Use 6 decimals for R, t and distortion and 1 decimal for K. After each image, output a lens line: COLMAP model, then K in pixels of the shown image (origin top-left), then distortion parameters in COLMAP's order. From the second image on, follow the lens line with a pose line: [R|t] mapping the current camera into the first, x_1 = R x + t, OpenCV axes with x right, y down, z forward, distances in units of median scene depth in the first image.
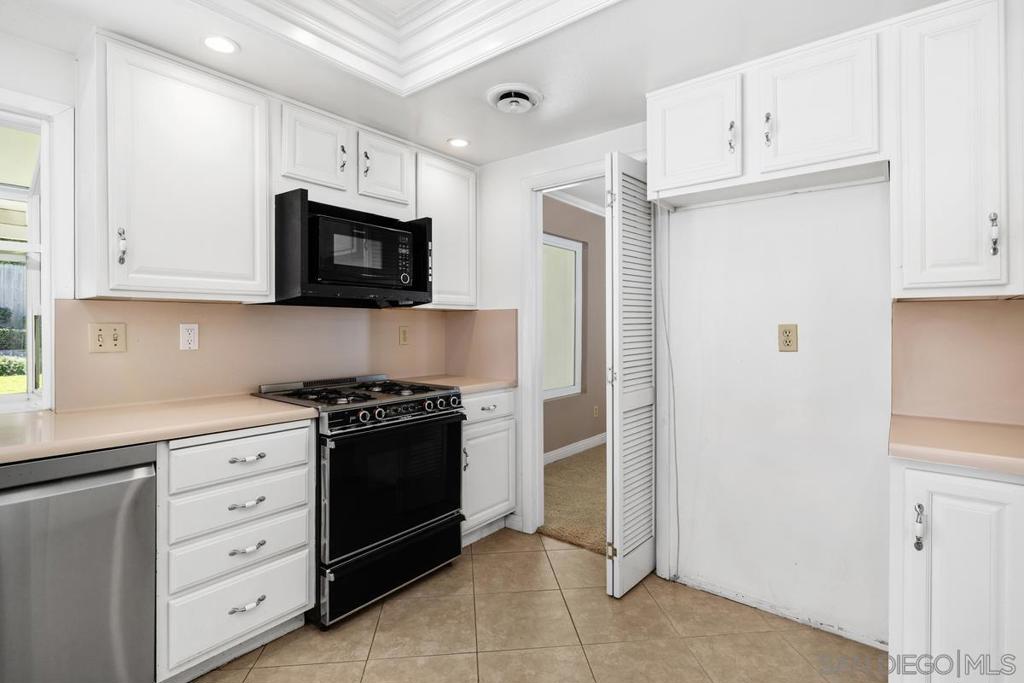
lens RADIAL K [[493.1, 0, 516.8], [0, 493.1, 329.6], [0, 0, 1]] dist [0.002384, 0.000232]
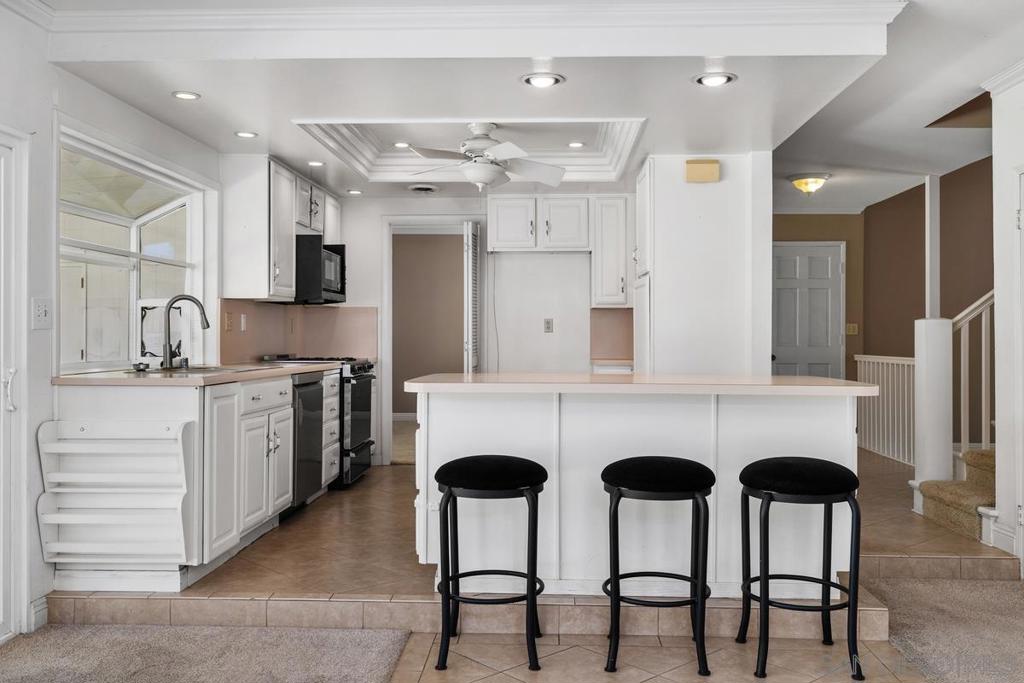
lens RADIAL K [[903.2, 0, 515.4], [0, 903.2, 335.5], [0, 0, 1]] dist [-0.004243, -0.001605]
pose [[0.807986, 0.002232, 0.589197, -1.765698], [0.001097, 0.999985, -0.005293, 0.078675], [-0.589201, 0.004923, 0.807972, -1.931385]]
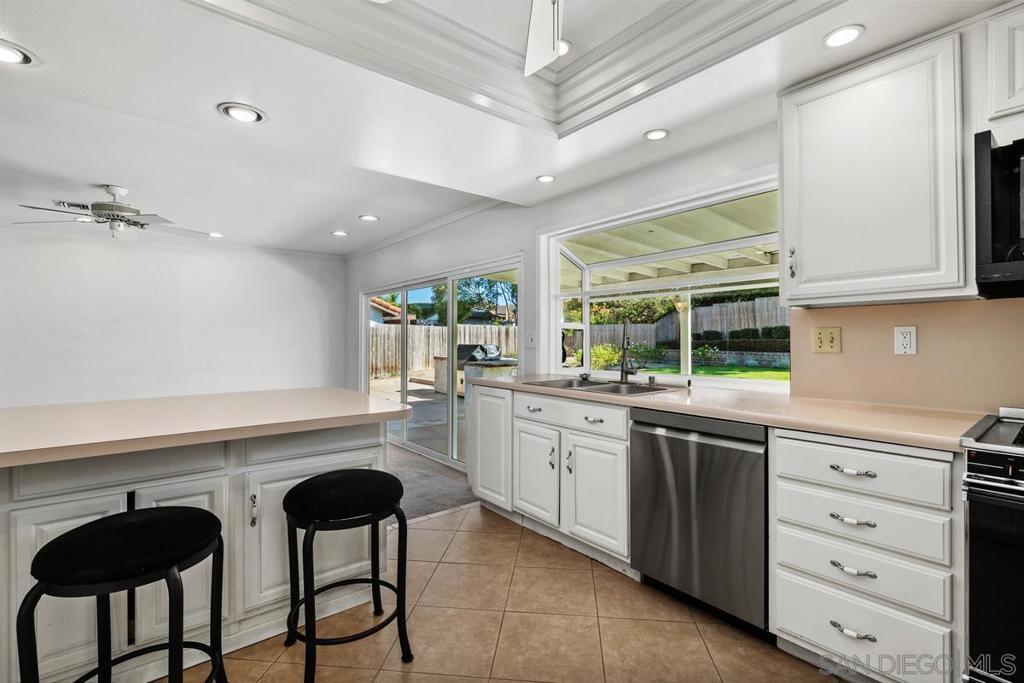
lens RADIAL K [[476.9, 0, 510.3], [0, 476.9, 337.2], [0, 0, 1]] dist [0.030667, 0.000075]
pose [[-0.220089, -0.002216, -0.975477, 0.449922], [-0.002138, 0.999996, -0.001789, 0.013159], [0.975478, 0.001692, -0.220093, 0.539443]]
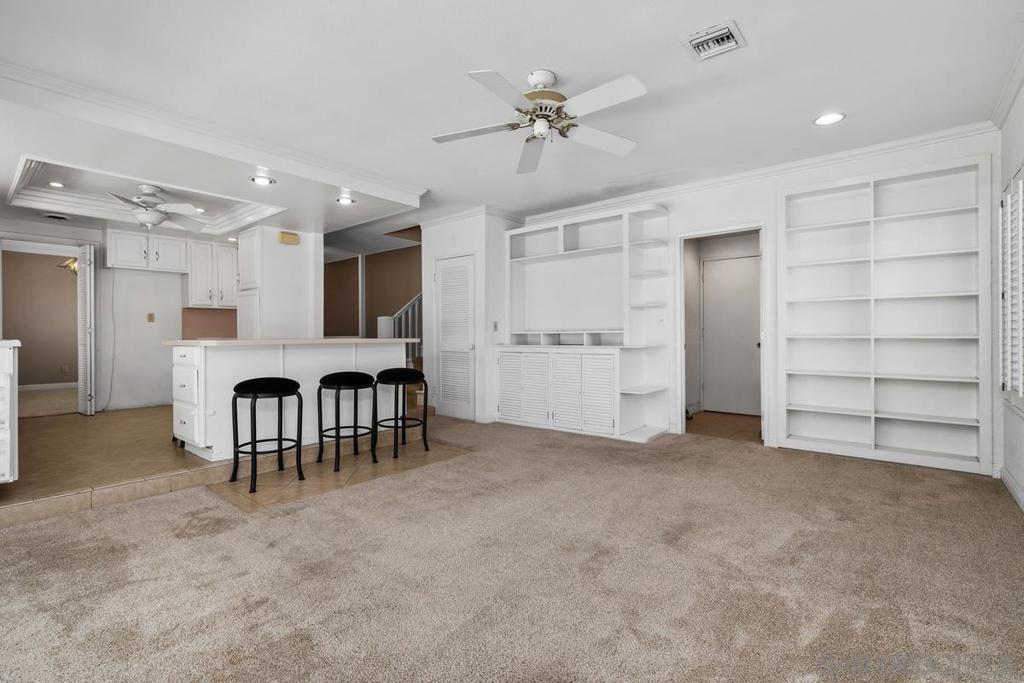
lens RADIAL K [[470.2, 0, 511.0], [0, 470.2, 331.4], [0, 0, 1]] dist [0.002285, 0.000500]
pose [[0.026472, 0.006065, 0.999631, -2.483113], [0.011557, 0.999913, -0.006373, 0.156605], [-0.999583, 0.011721, 0.026400, -1.430138]]
